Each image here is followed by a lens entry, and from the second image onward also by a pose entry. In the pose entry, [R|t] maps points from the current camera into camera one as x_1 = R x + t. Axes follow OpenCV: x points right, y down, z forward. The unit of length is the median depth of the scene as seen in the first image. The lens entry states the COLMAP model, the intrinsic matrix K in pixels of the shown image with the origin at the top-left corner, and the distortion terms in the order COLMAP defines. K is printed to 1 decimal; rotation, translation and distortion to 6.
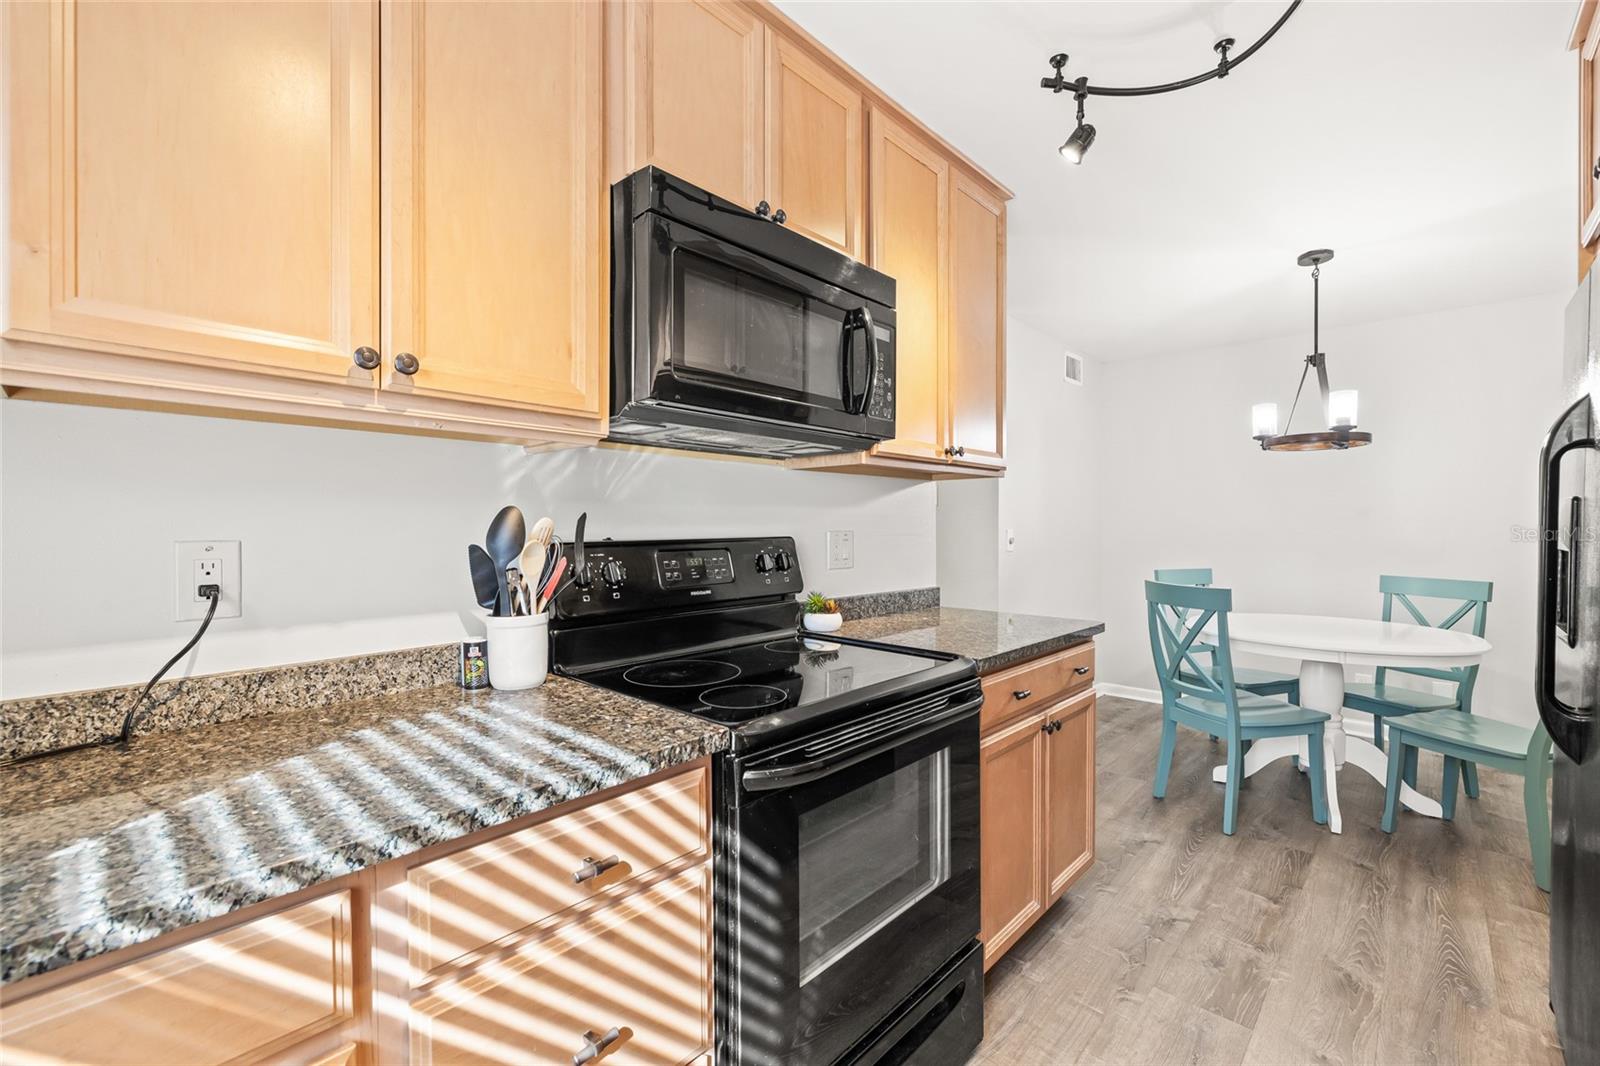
lens RADIAL K [[677.8, 0, 801.3], [0, 677.8, 530.9], [0, 0, 1]] dist [0.001259, -0.000102]
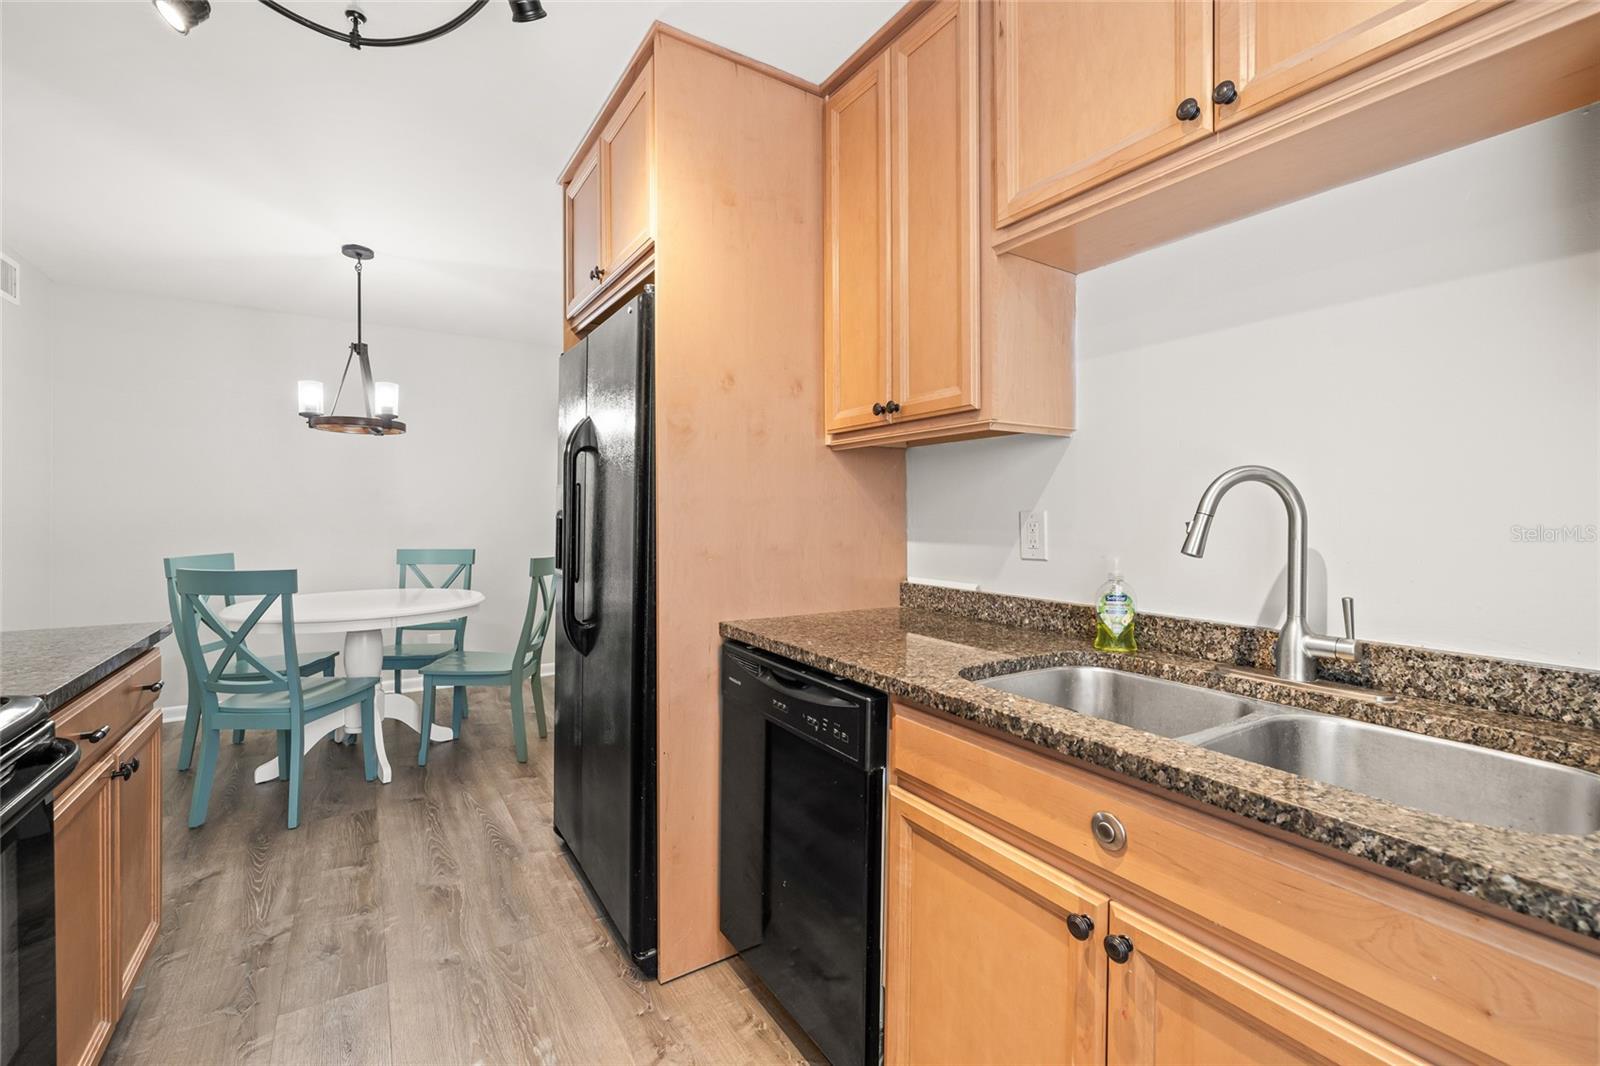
lens RADIAL K [[678.5, 0, 800.3], [0, 678.5, 517.6], [0, 0, 1]] dist [0.000718, 0.000447]
pose [[0.243403, -0.008775, 0.969885, -0.113255], [0.006725, 0.999950, 0.007360, 0.010120], [-0.969902, 0.004731, 0.243450, 0.074873]]
